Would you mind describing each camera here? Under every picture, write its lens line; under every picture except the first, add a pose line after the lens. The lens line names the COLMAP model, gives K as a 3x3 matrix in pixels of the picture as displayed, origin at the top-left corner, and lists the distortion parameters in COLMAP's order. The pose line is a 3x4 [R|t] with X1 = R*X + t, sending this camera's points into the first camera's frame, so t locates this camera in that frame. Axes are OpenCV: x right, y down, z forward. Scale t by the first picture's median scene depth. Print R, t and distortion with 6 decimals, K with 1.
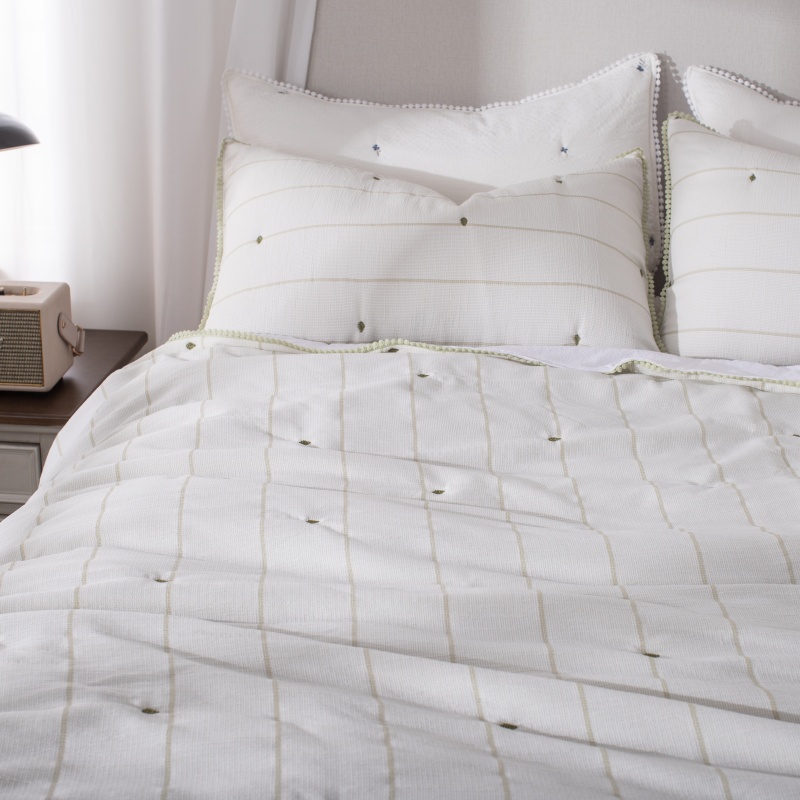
lens RADIAL K [[1813.6, 0, 400.0], [0, 1813.6, 400.0], [0, 0, 1]] dist [-0.210717, 0.149849]
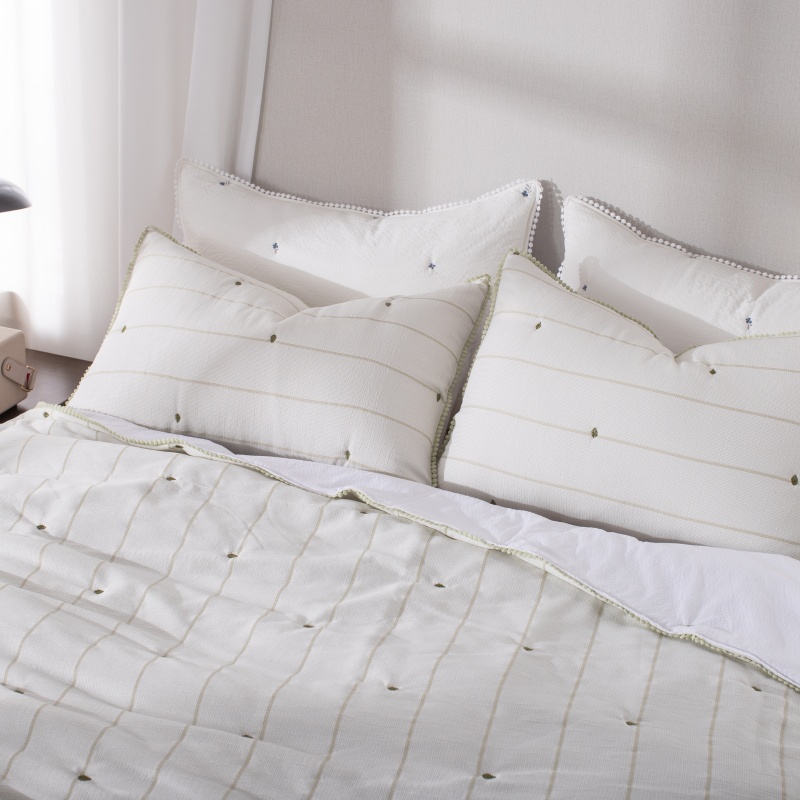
lens RADIAL K [[1813.6, 0, 400.0], [0, 1813.6, 400.0], [0, 0, 1]] dist [-0.210717, 0.149849]
pose [[0.948387, 0.133255, -0.287758, 0.408752], [-0.111940, 0.989688, 0.089375, -0.156364], [0.296700, -0.052550, 0.953524, -0.073068]]
